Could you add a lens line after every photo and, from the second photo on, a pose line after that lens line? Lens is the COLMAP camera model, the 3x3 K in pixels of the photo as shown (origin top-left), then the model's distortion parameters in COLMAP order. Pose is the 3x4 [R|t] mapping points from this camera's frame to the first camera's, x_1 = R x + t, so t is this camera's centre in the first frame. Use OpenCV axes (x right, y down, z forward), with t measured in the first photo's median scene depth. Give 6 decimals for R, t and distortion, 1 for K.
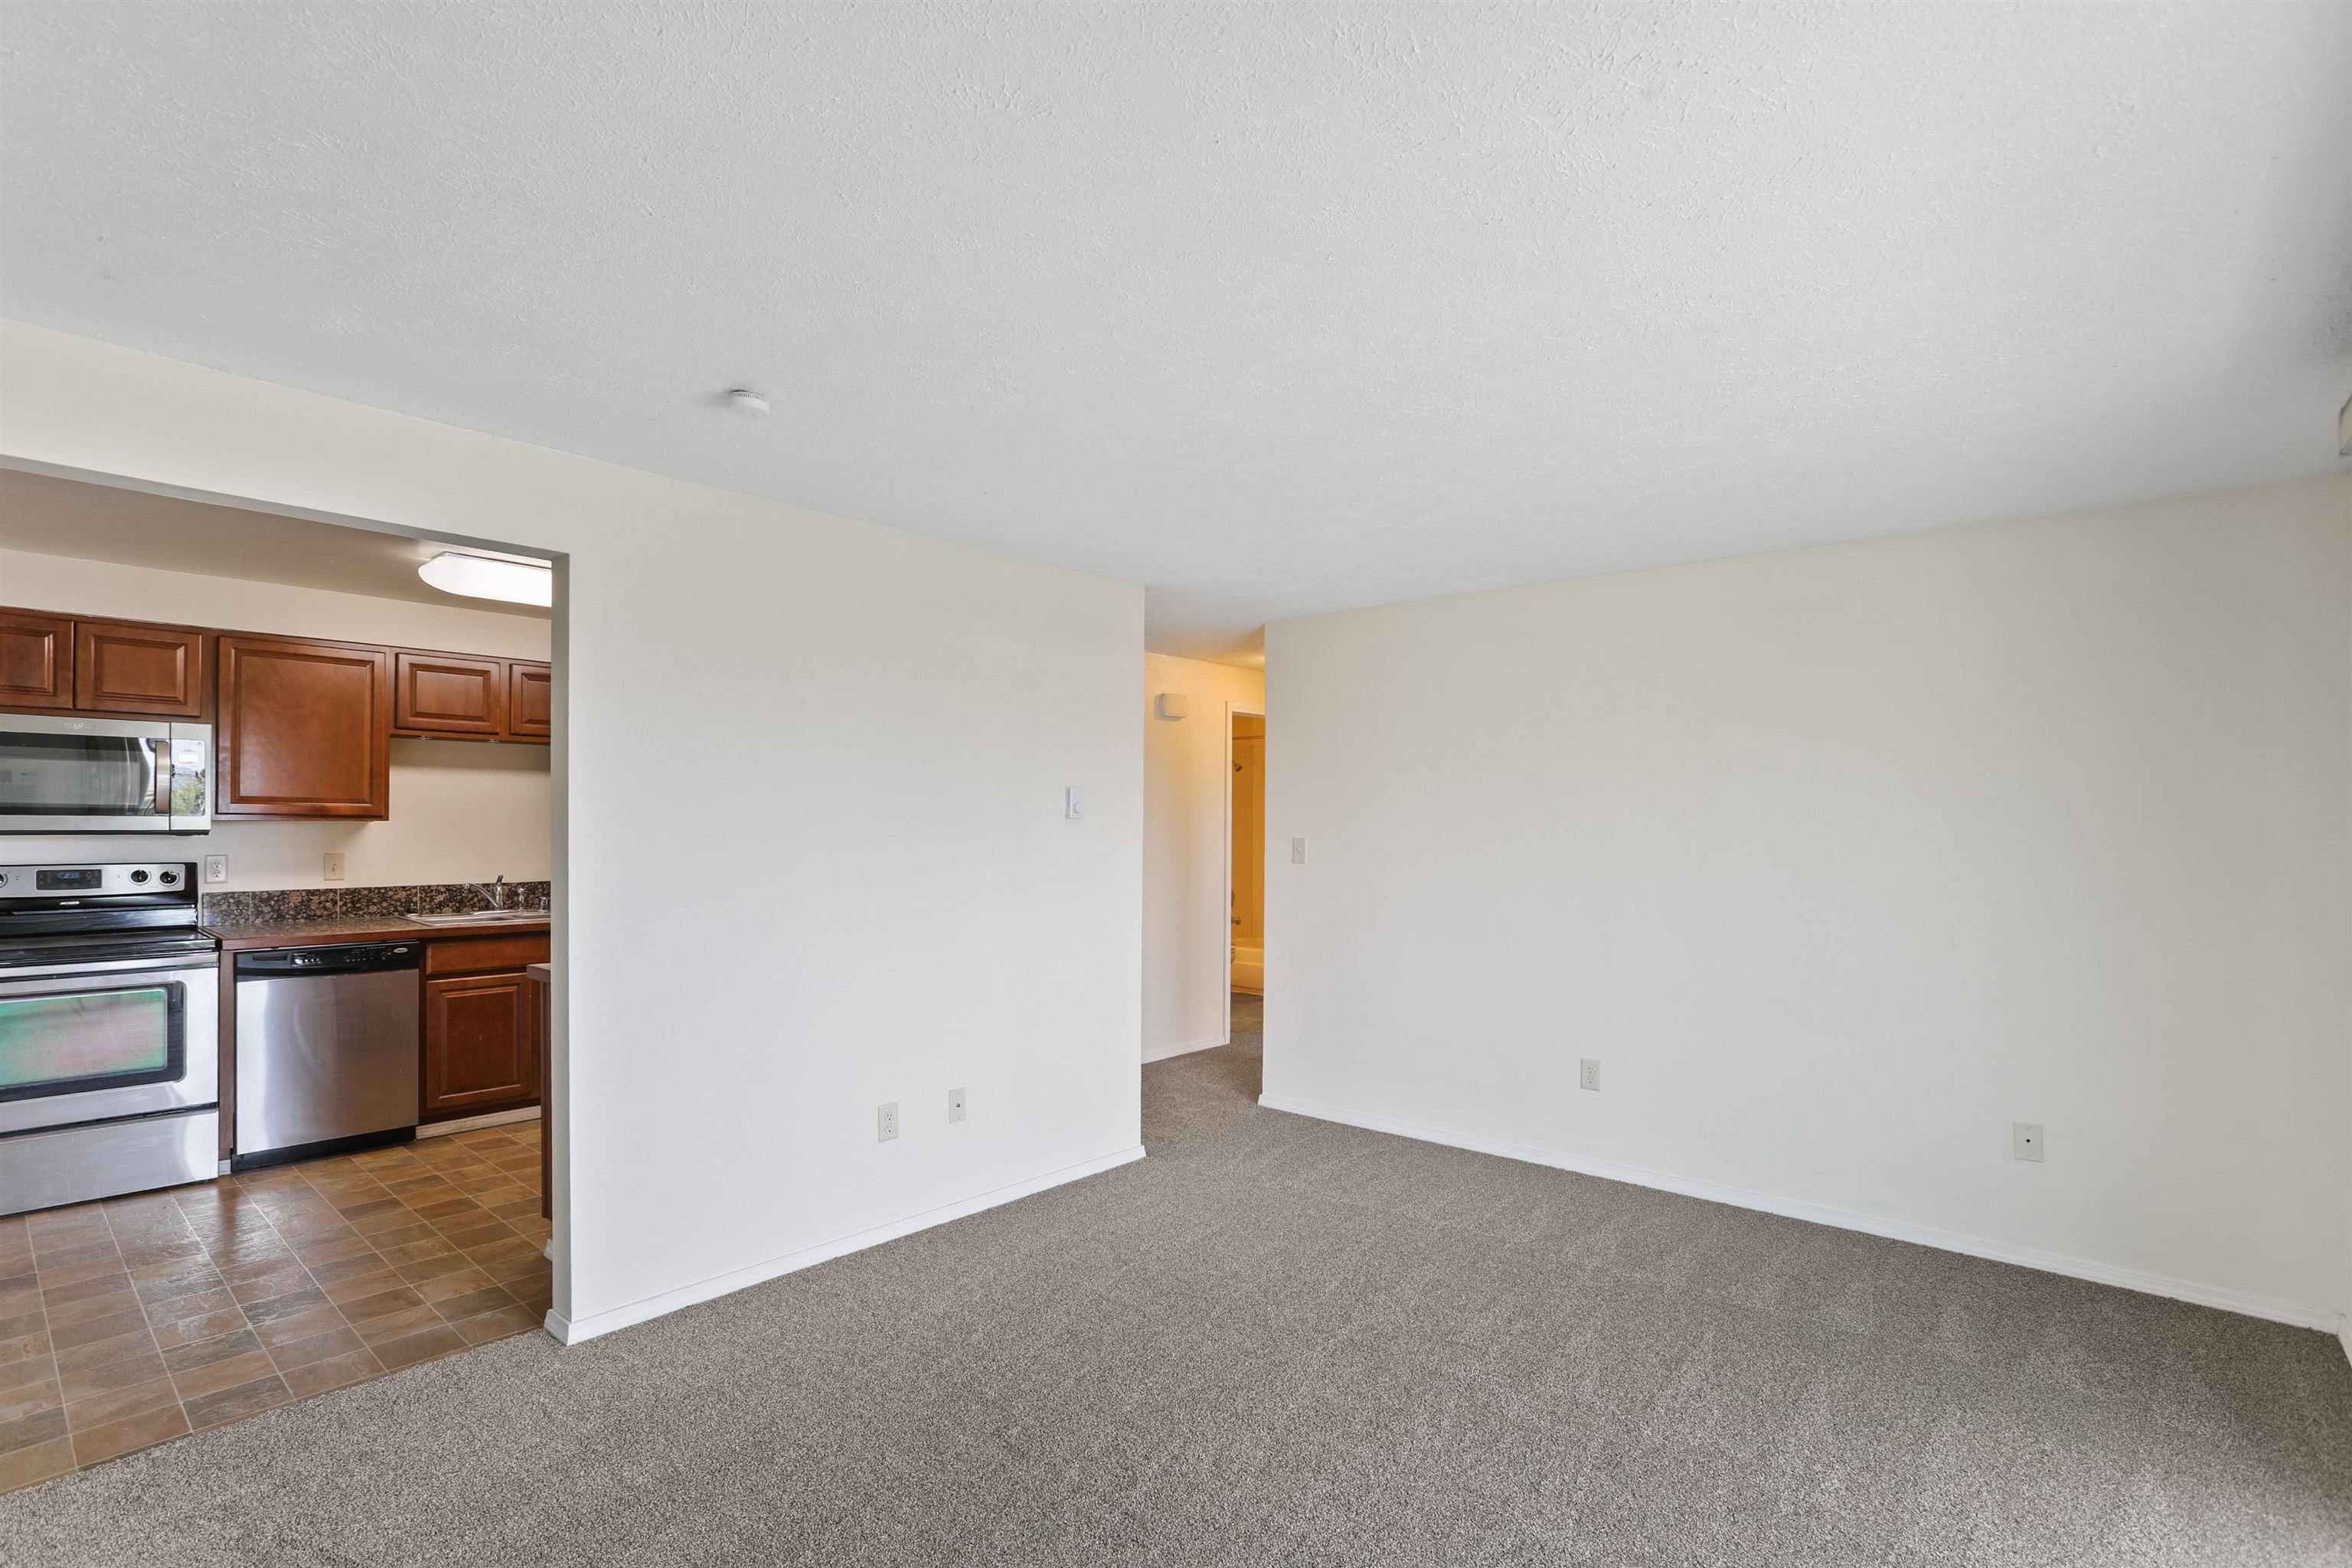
lens RADIAL K [[1118.7, 0, 1178.4], [0, 1118.7, 817.7], [0, 0, 1]] dist [-0.038535, 0.017306]
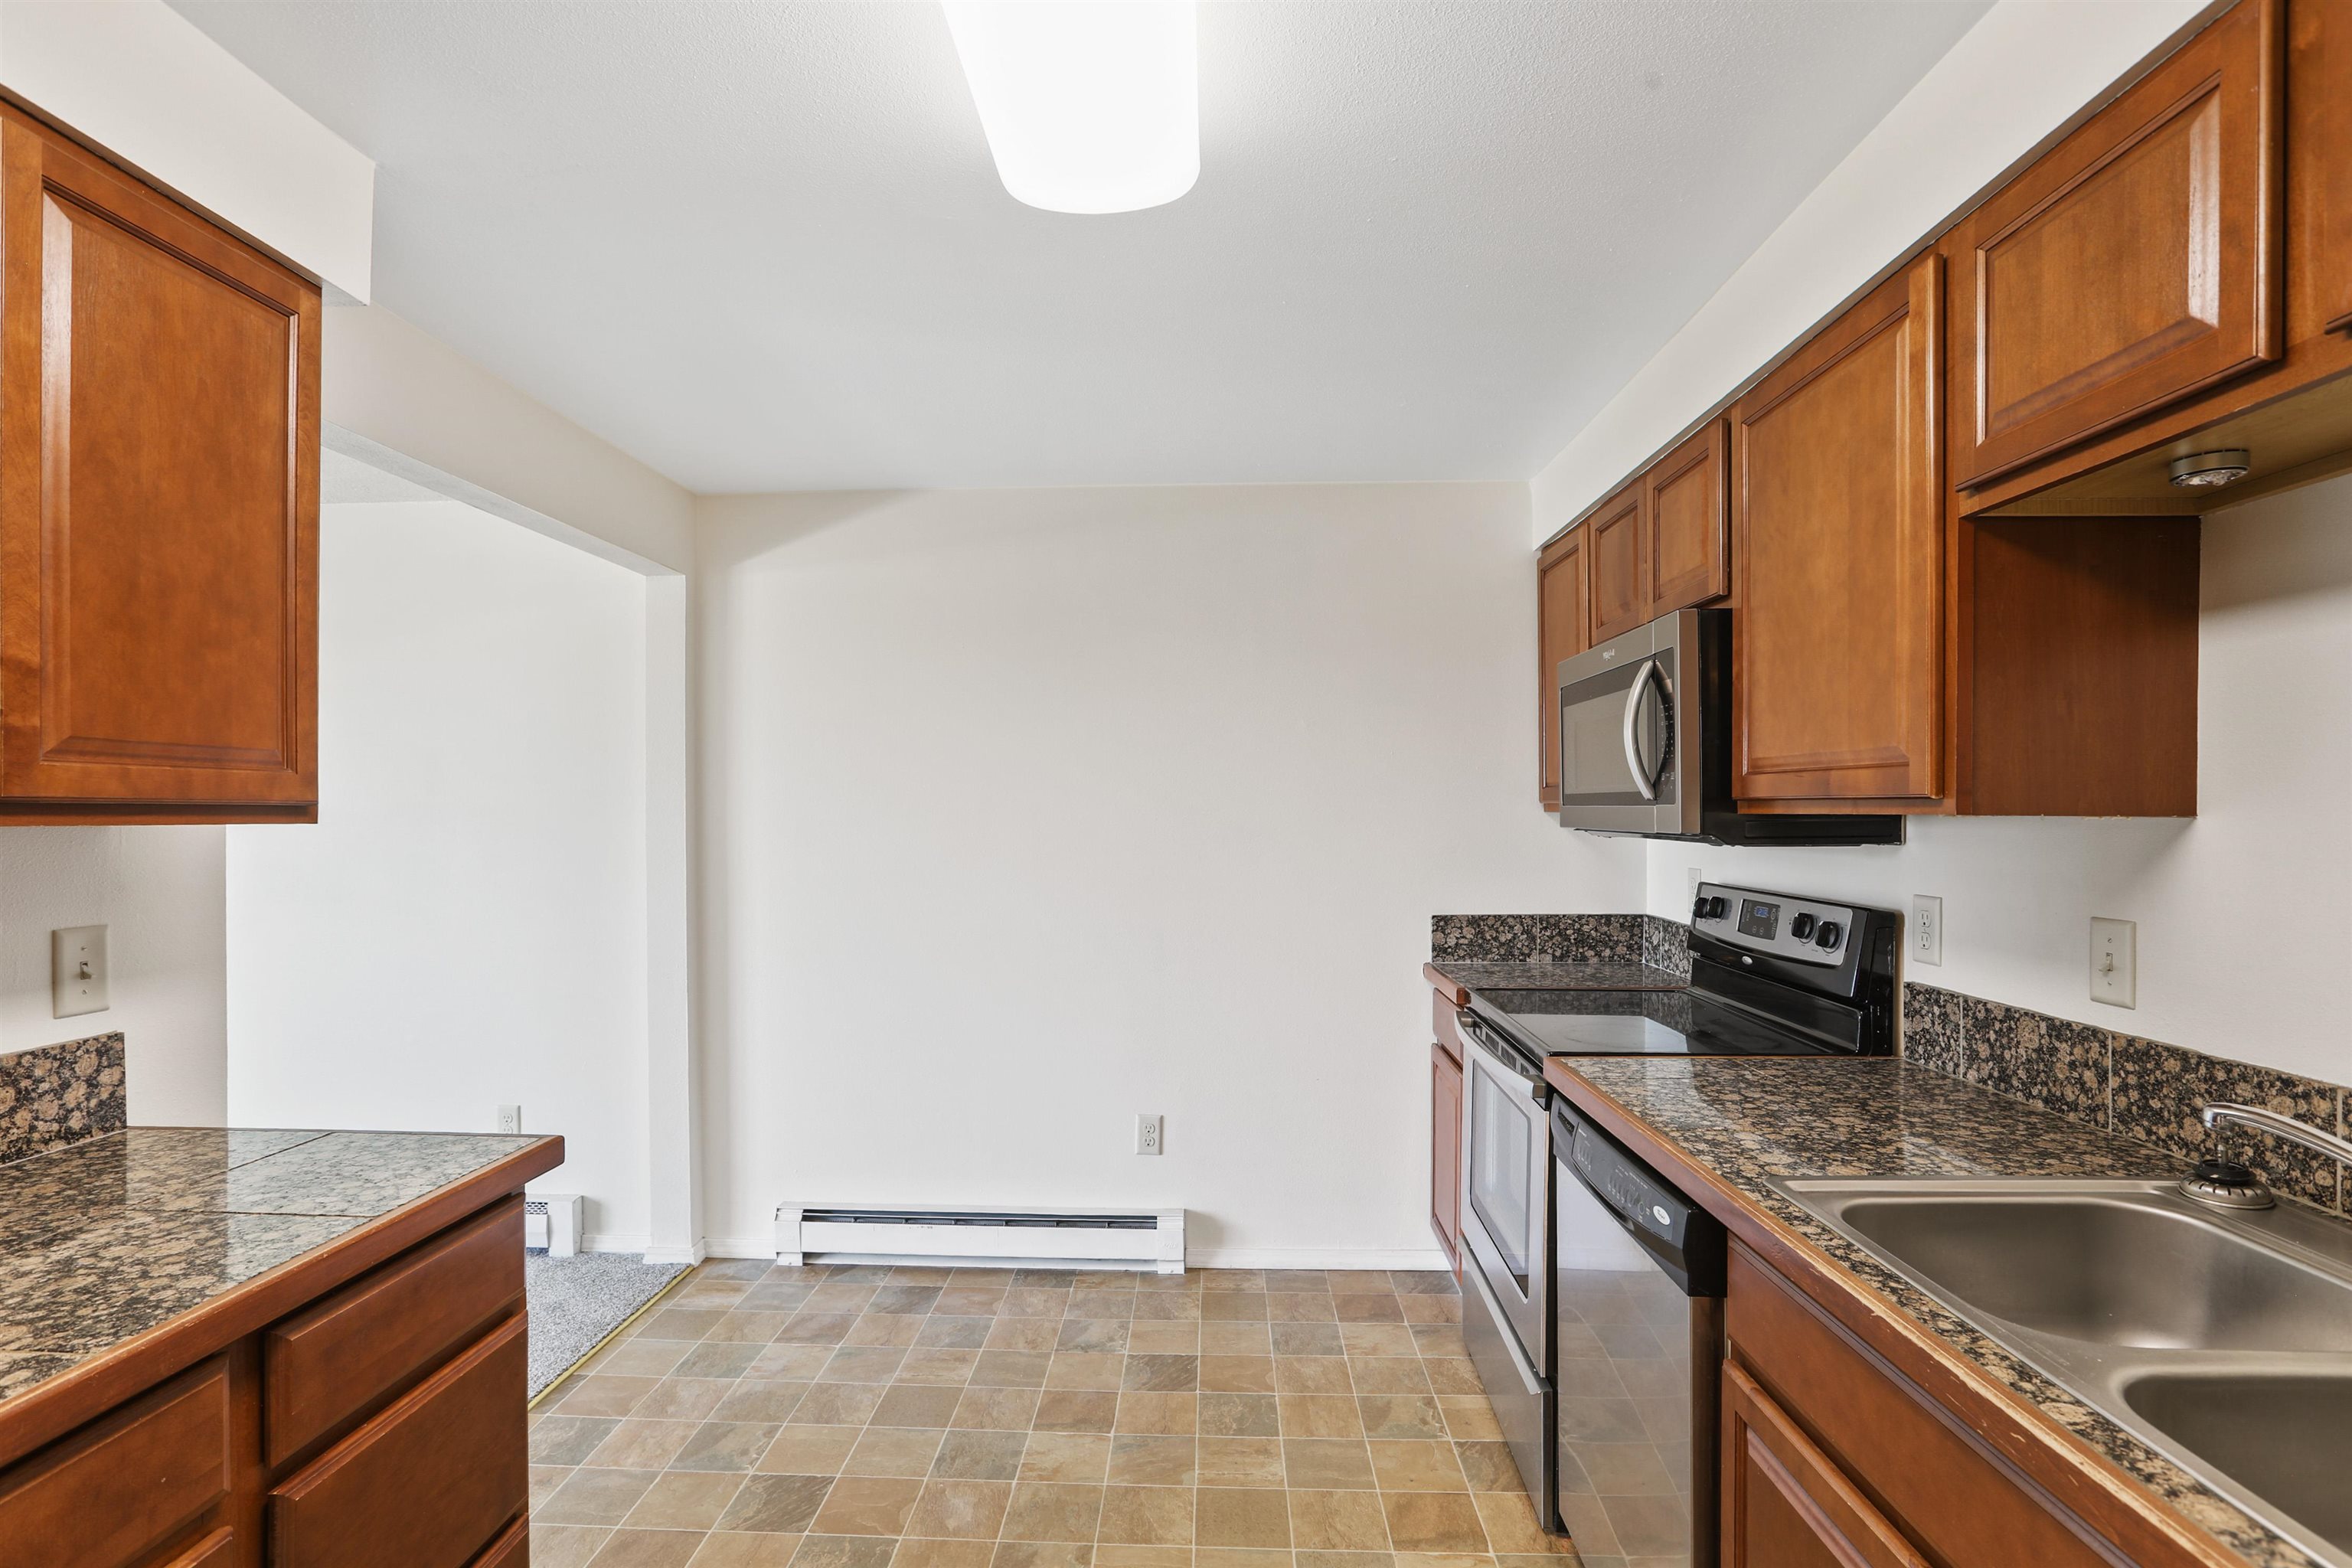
lens RADIAL K [[1118.7, 0, 1153.0], [0, 1118.7, 812.4], [0, 0, 1]] dist [-0.038535, 0.017306]
pose [[-0.793522, -0.001234, -0.608541, -0.381804], [0.001561, 0.999991, -0.004064, 0.003236], [0.608540, -0.004175, -0.793512, 1.145305]]
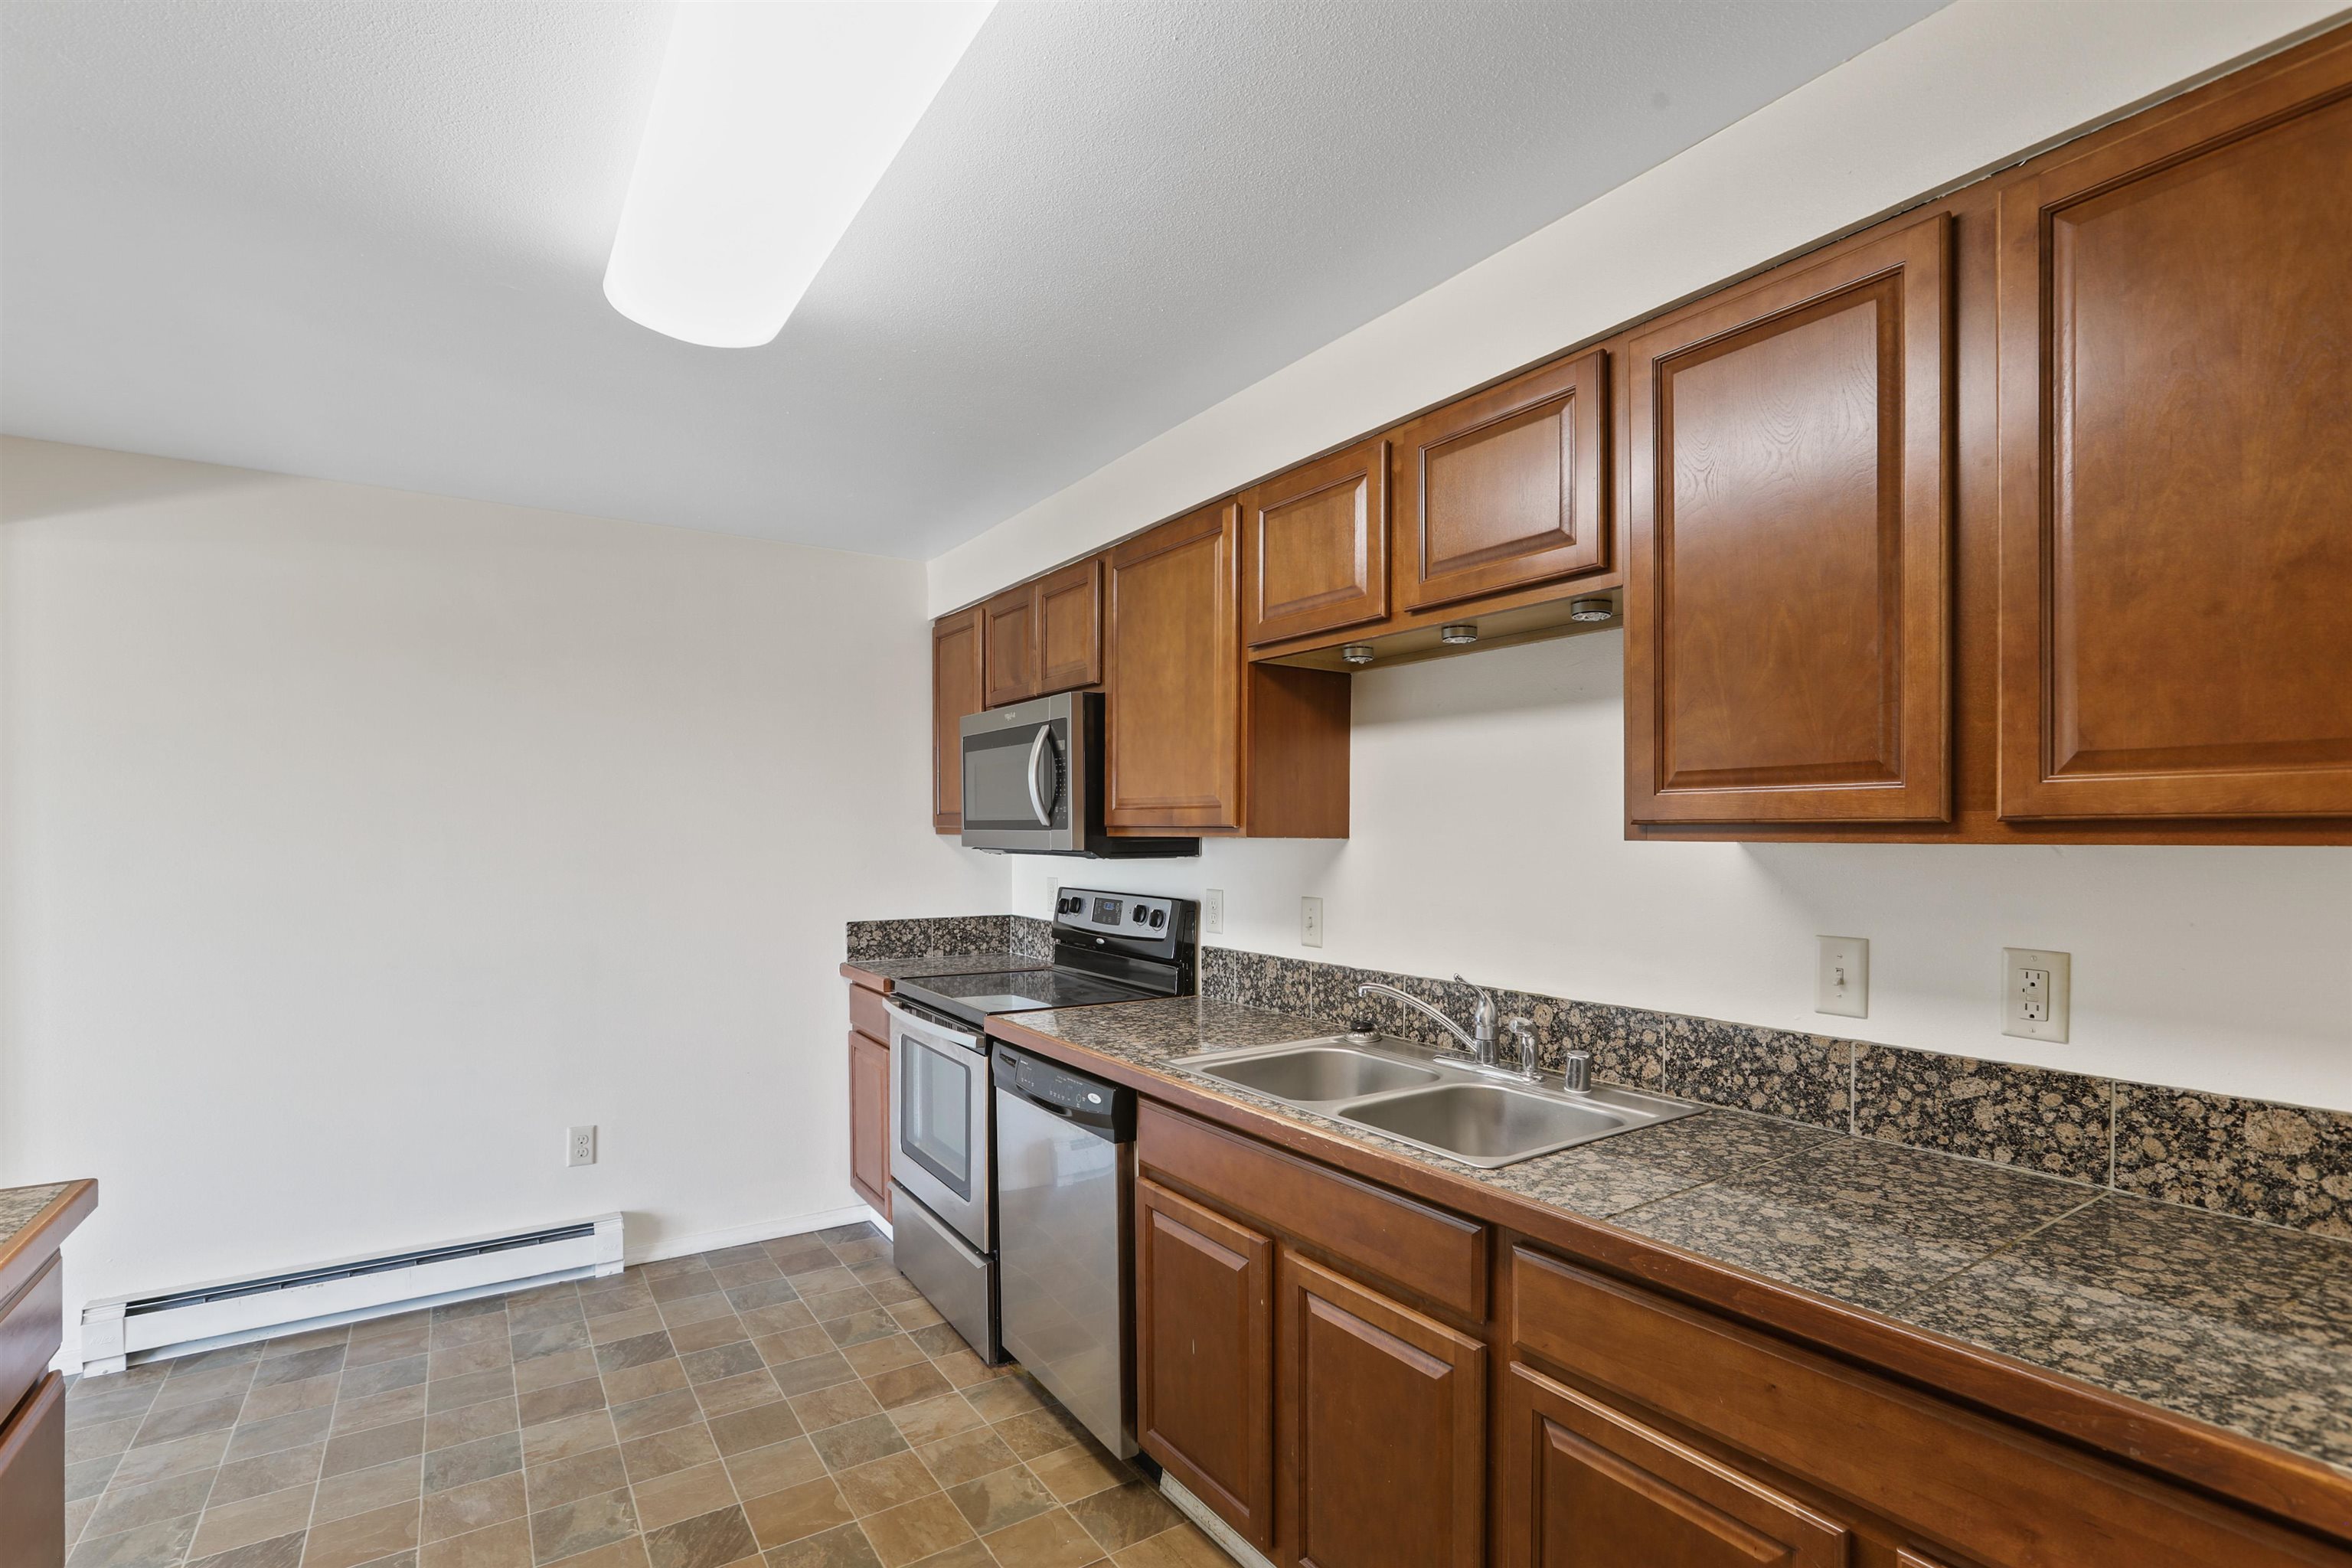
lens RADIAL K [[1118.7, 0, 1159.0], [0, 1118.7, 840.8], [0, 0, 1]] dist [-0.038535, 0.017306]
pose [[-0.287121, 0.004111, -0.957886, -0.227625], [0.001382, 0.999992, 0.003877, 0.002536], [0.957893, -0.000210, -0.287124, 1.150384]]
